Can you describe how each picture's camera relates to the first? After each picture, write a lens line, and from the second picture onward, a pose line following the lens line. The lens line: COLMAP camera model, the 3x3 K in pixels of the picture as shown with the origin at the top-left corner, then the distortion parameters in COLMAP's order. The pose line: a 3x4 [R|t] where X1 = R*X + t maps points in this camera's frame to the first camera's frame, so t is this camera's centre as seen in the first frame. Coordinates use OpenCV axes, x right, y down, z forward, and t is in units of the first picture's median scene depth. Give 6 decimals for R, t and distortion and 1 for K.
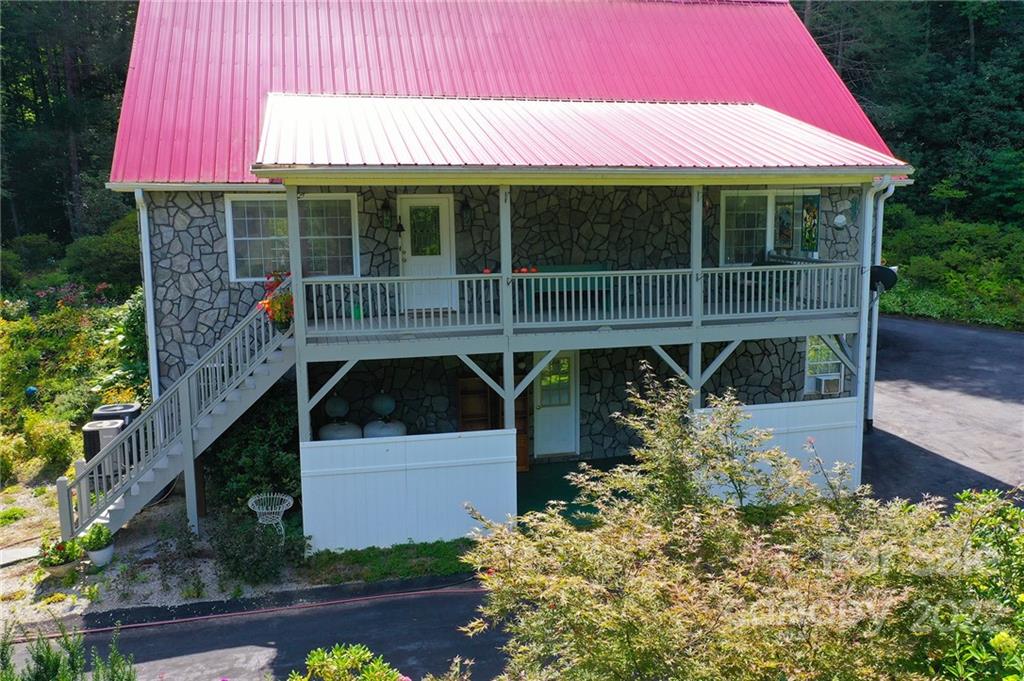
lens RADIAL K [[818.9, 0, 512.0], [0, 818.9, 341.5], [0, 0, 1]] dist [0.002685, 0.007332]
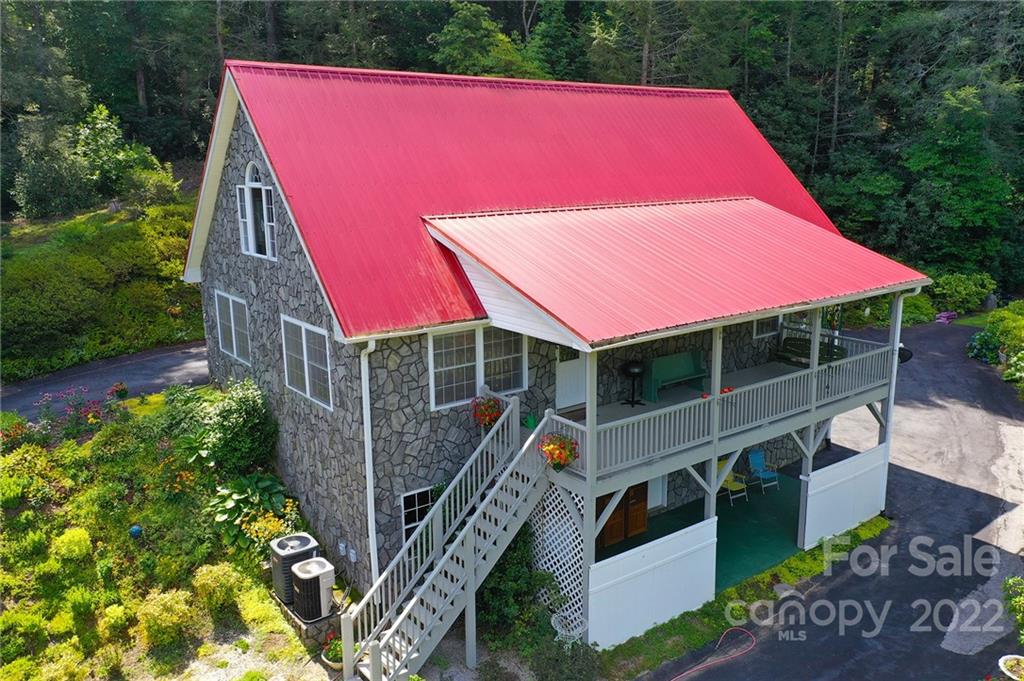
lens RADIAL K [[818.9, 0, 512.2], [0, 818.9, 336.0], [0, 0, 1]] dist [0.002685, 0.007332]
pose [[0.914993, -0.083306, 0.394776, -0.663523], [0.056420, 0.995257, 0.079252, -0.249220], [-0.399505, -0.050242, 0.915353, 0.009188]]
